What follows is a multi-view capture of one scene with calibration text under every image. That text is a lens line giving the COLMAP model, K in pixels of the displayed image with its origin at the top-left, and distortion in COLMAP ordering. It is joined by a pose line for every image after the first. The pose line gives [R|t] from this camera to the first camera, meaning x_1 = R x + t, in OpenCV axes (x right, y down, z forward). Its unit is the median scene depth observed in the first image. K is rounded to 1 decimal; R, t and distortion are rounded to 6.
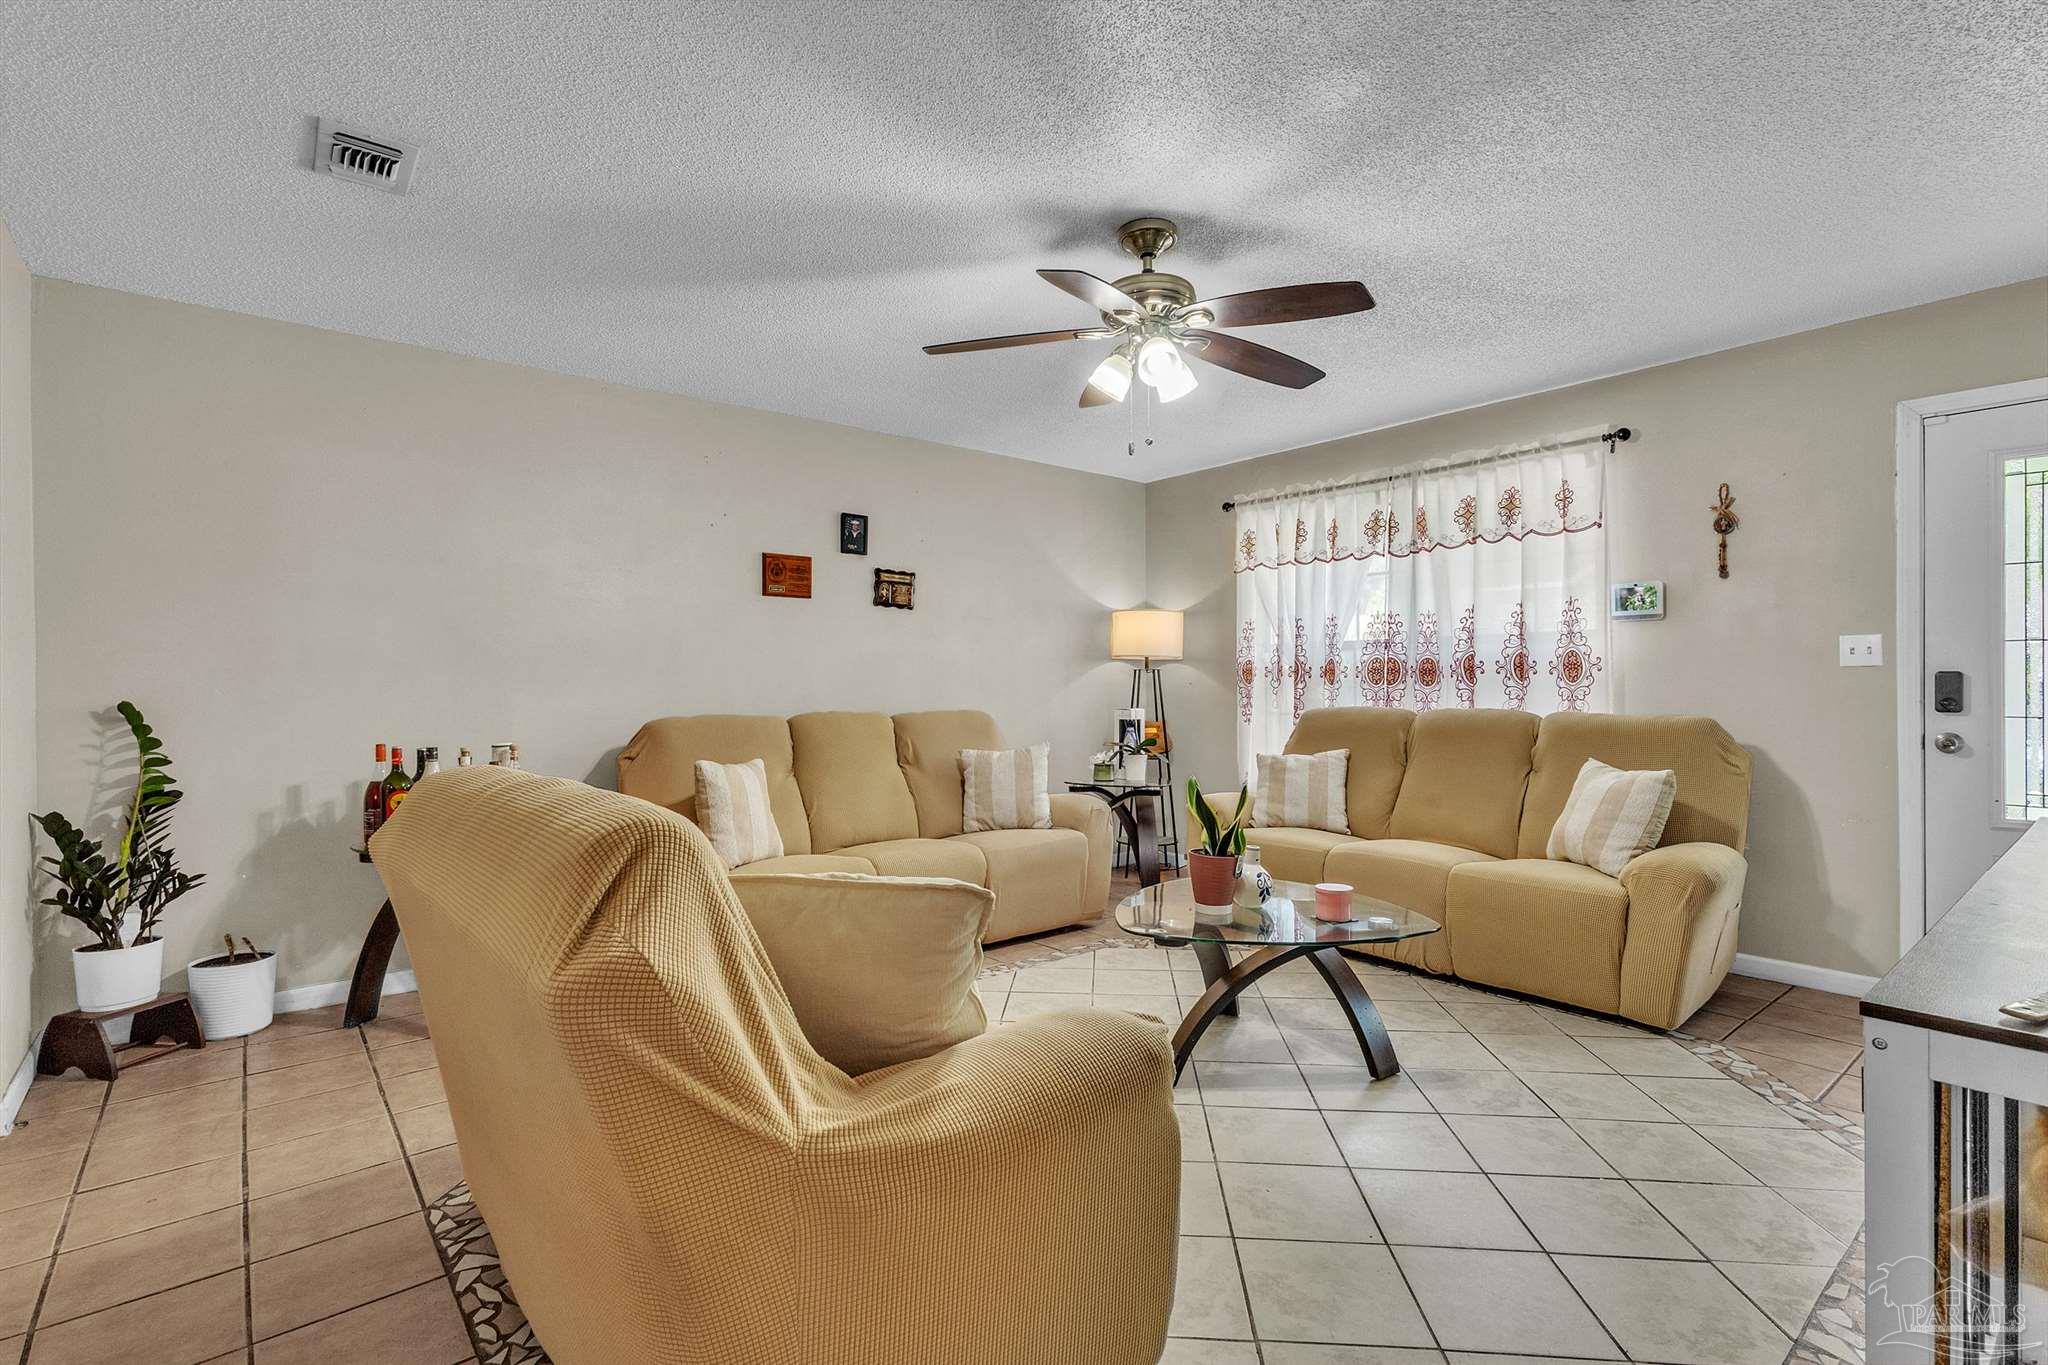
lens RADIAL K [[947.1, 0, 1024.0], [0, 947.1, 682.5], [0, 0, 1]] dist [0.002325, -0.000744]
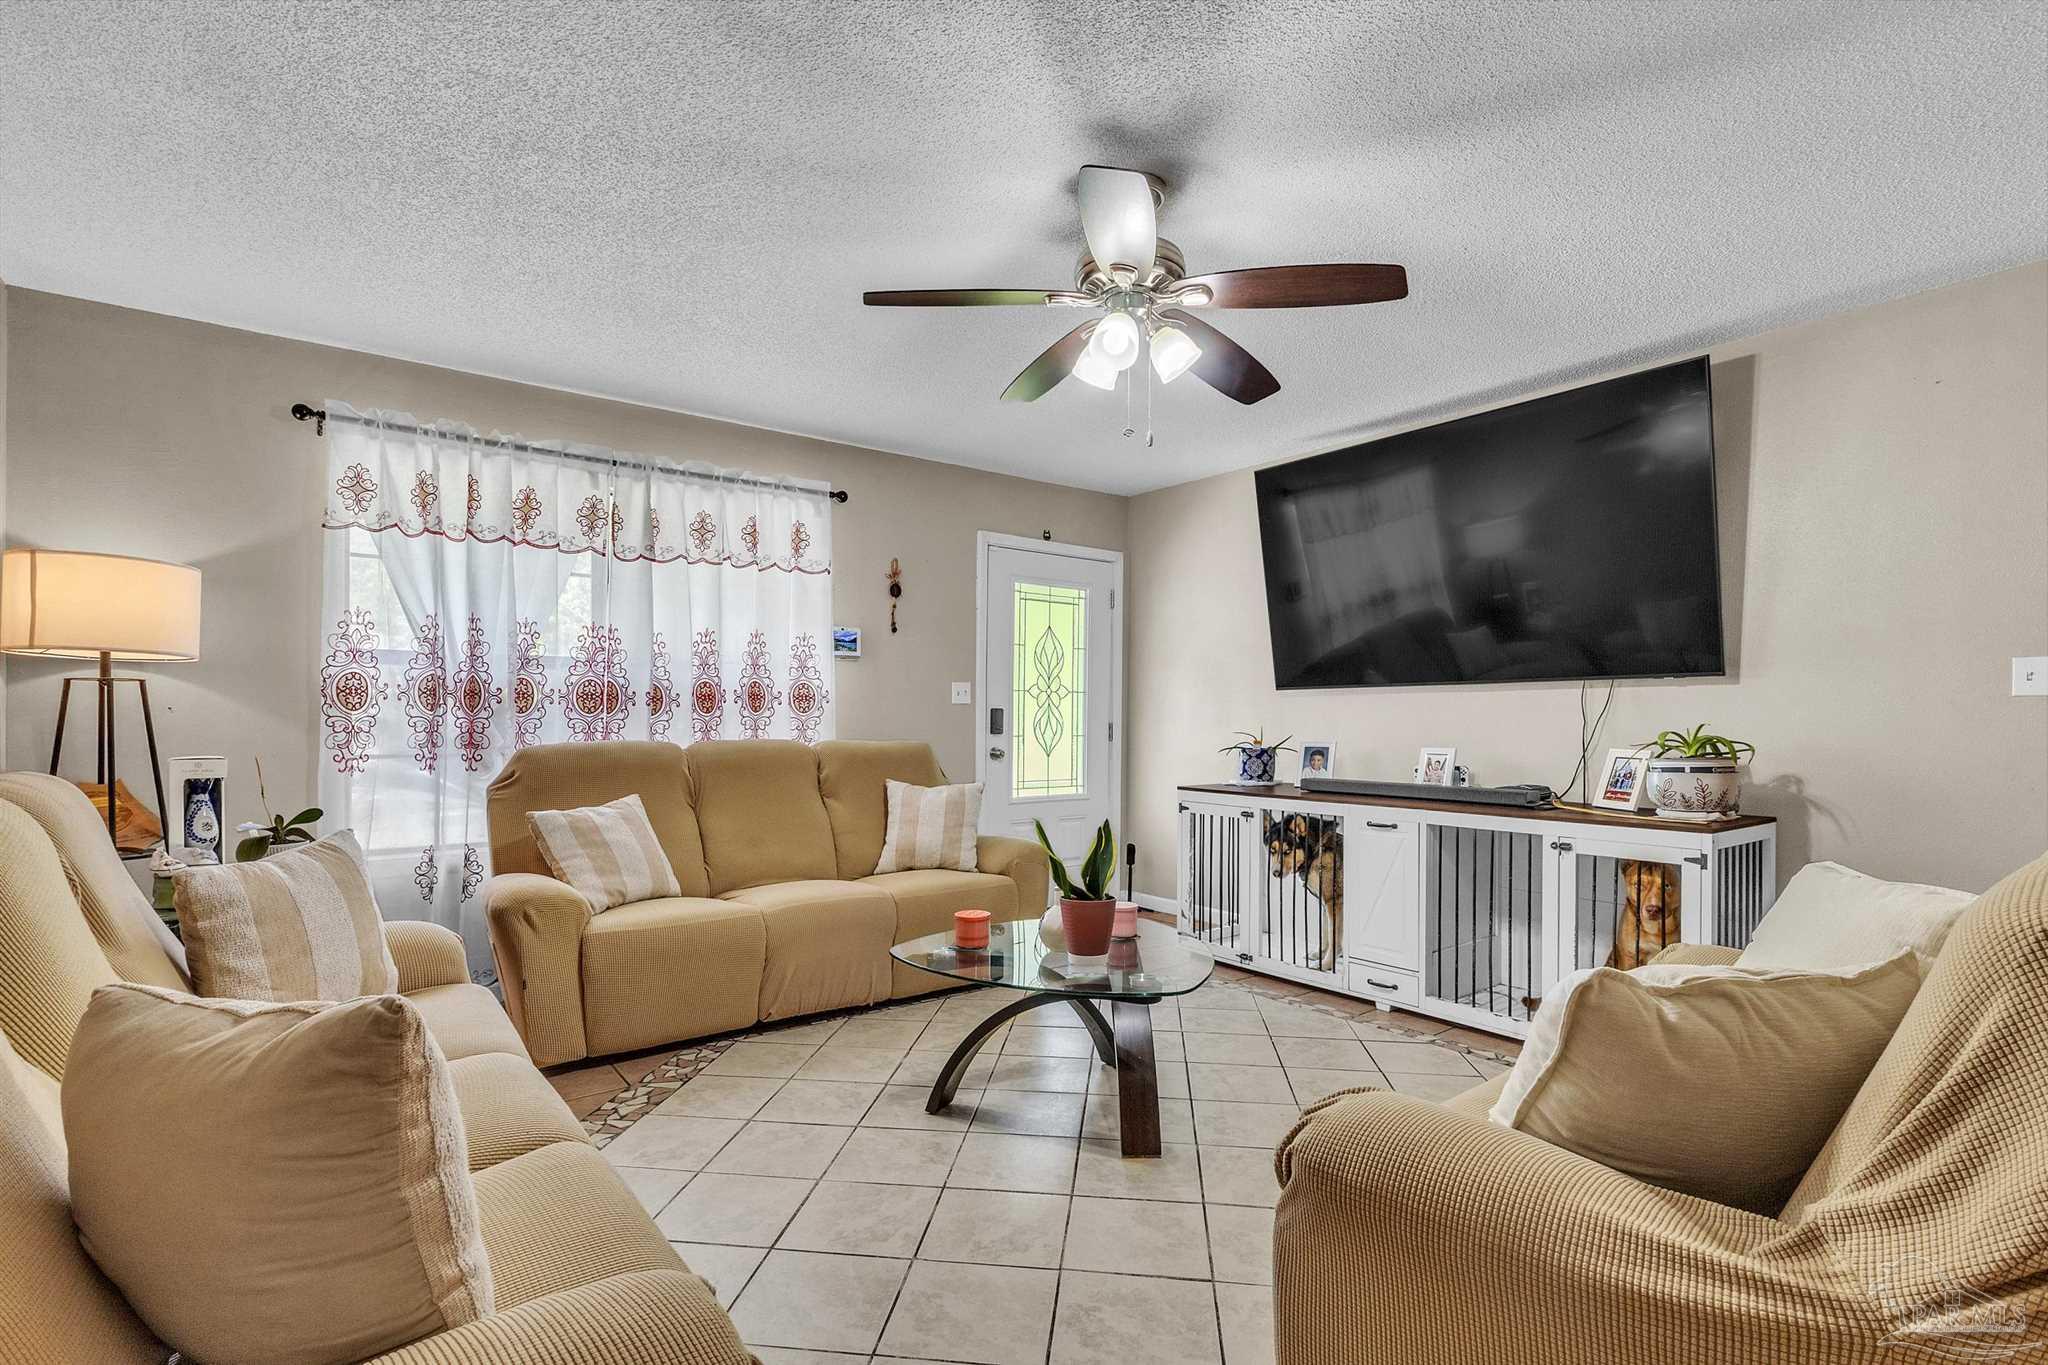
lens RADIAL K [[968.3, 0, 1024.4], [0, 968.3, 716.7], [0, 0, 1]] dist [-0.000466, 0.000139]
pose [[0.030966, 0.002987, 0.999516, -0.764672], [-0.006783, 0.999973, -0.002778, 0.007940], [-0.999497, -0.006694, 0.030985, 1.074060]]
